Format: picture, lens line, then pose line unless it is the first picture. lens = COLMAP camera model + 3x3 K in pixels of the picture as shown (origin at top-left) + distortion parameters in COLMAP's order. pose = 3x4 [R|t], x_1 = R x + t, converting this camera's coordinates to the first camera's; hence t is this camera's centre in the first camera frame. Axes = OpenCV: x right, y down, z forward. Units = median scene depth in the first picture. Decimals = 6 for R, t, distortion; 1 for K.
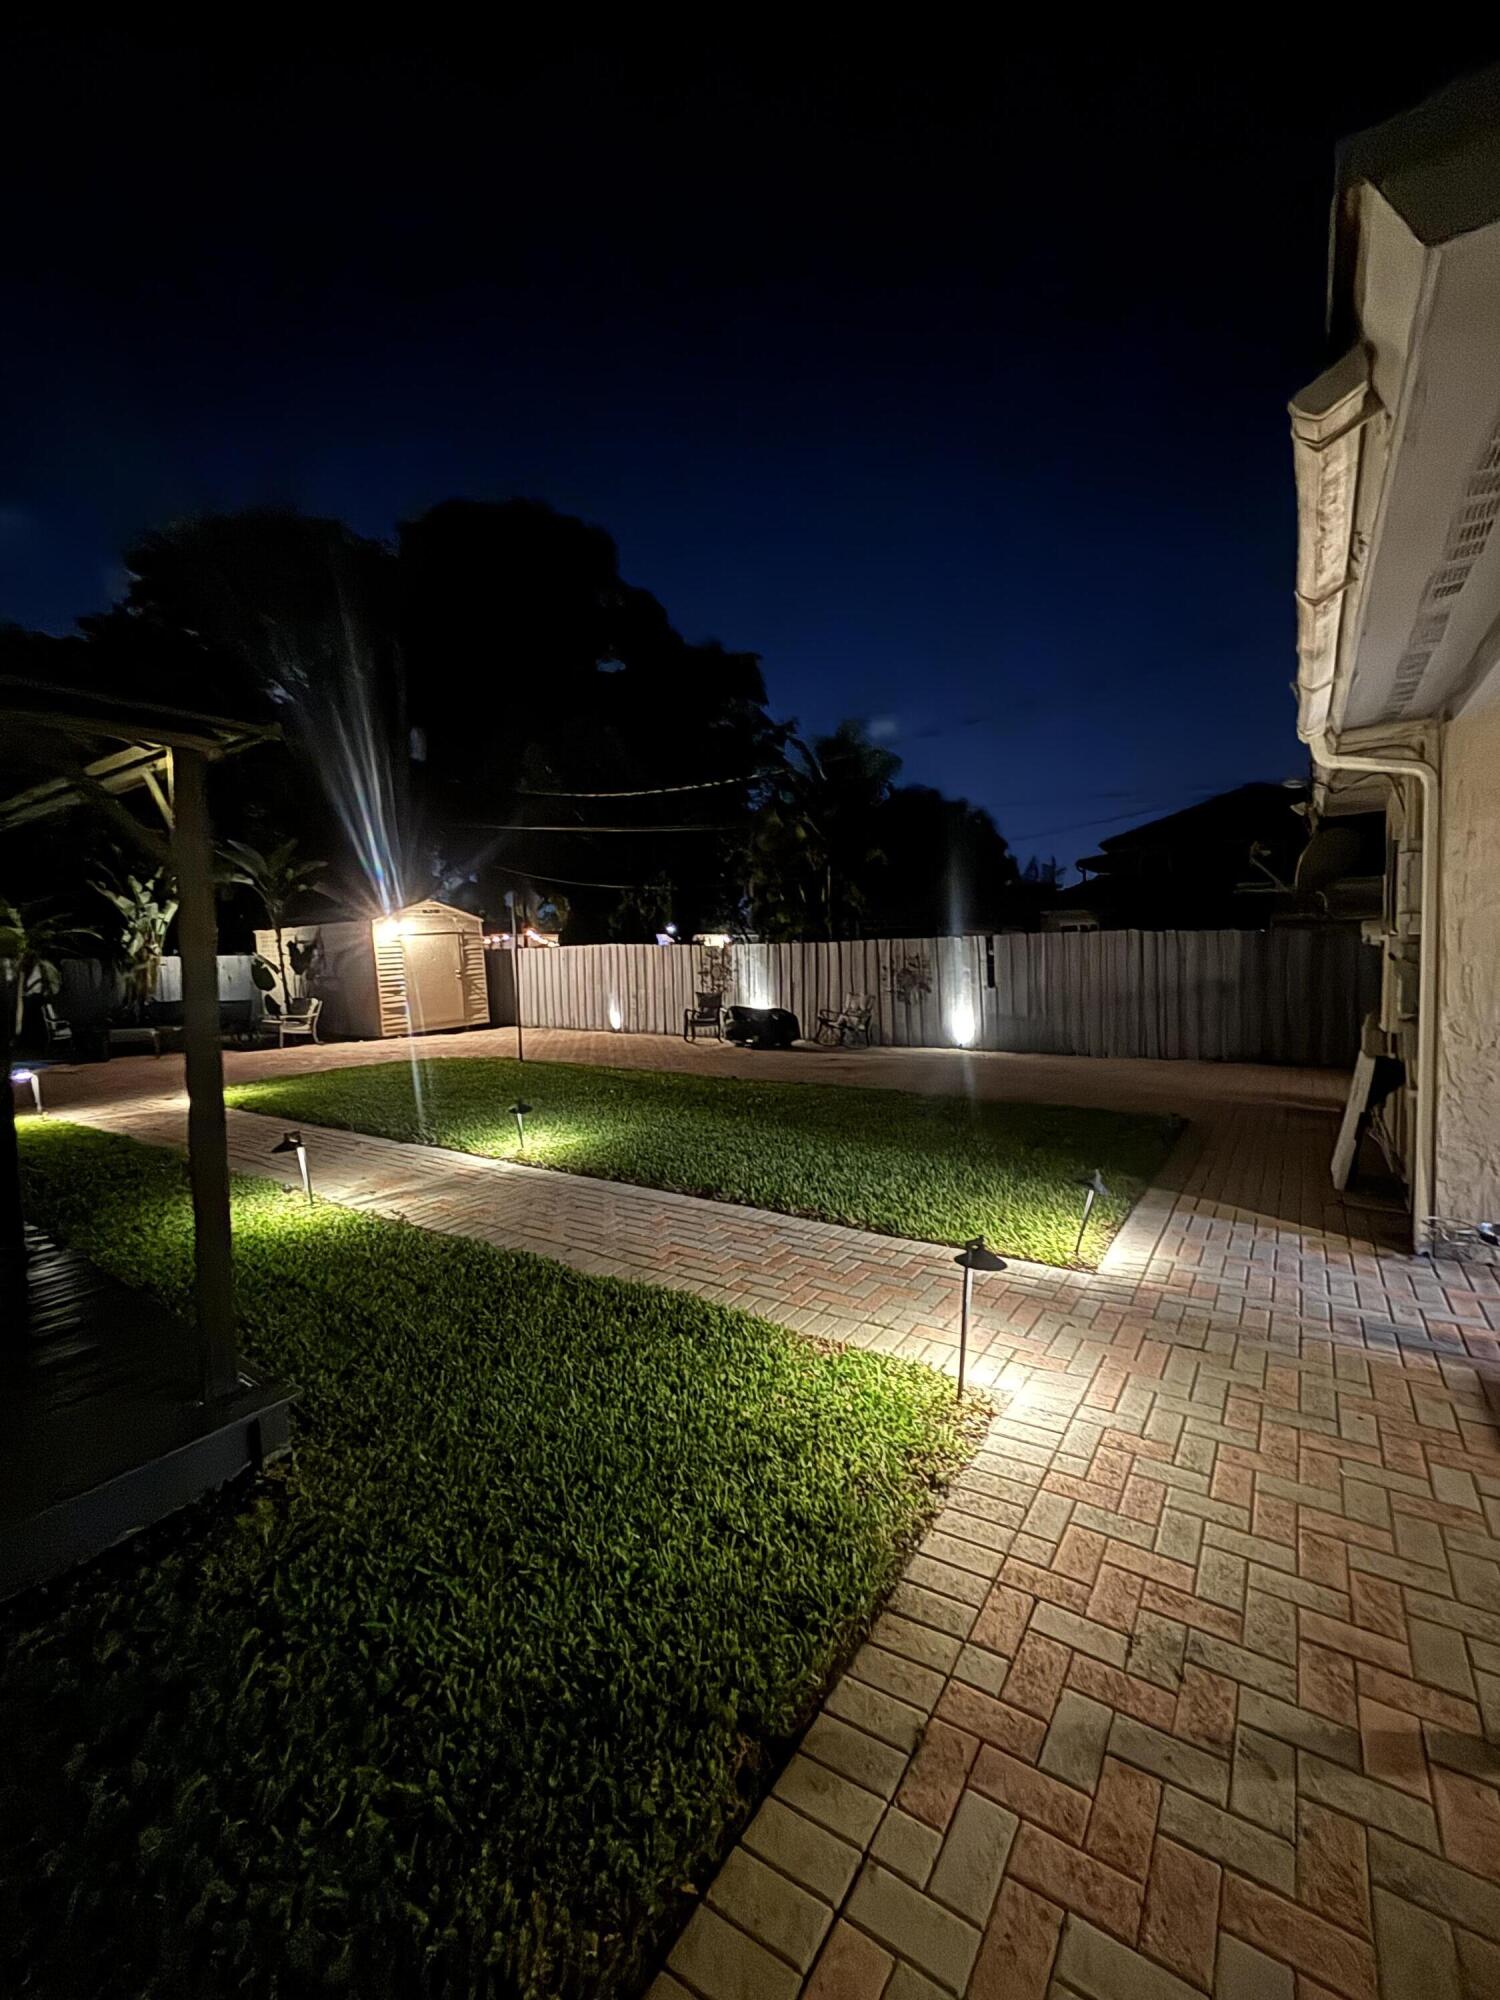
lens RADIAL K [[808.5, 0, 749.9], [0, 808.5, 997.2], [0, 0, 1]] dist [0.007198, 0.000193]
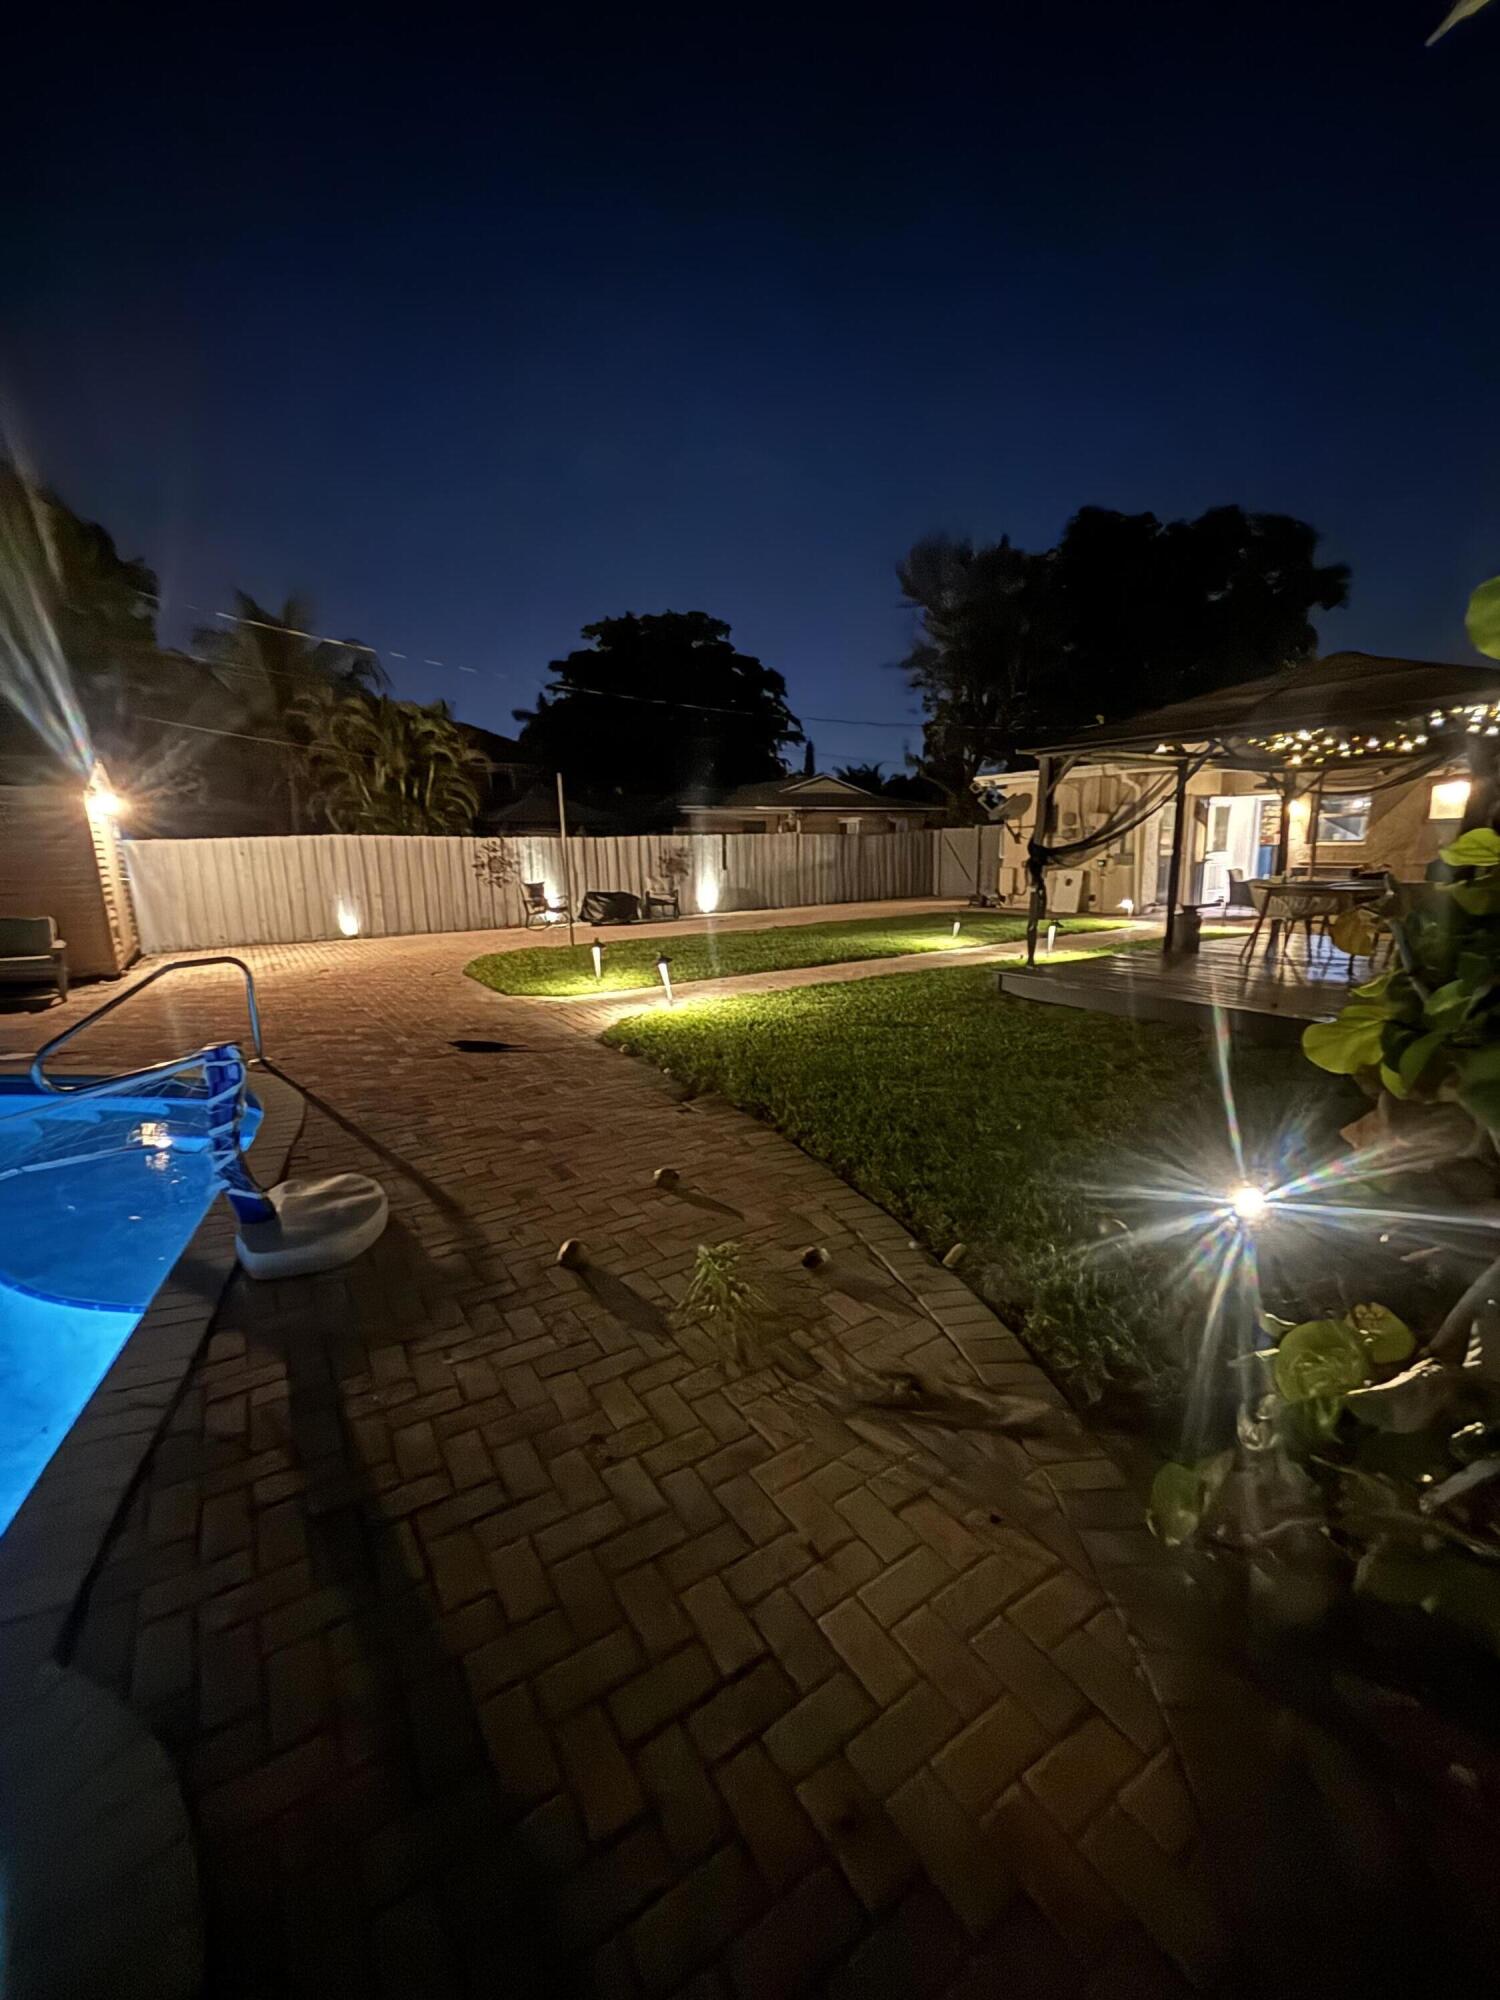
lens RADIAL K [[808.5, 0, 749.4], [0, 808.5, 998.5], [0, 0, 1]] dist [0.007198, 0.000193]
pose [[0.373303, -0.164568, 0.912996, -0.936226], [0.053545, 0.986322, 0.155892, -0.006399], [-0.926163, -0.009309, 0.377009, 0.332019]]
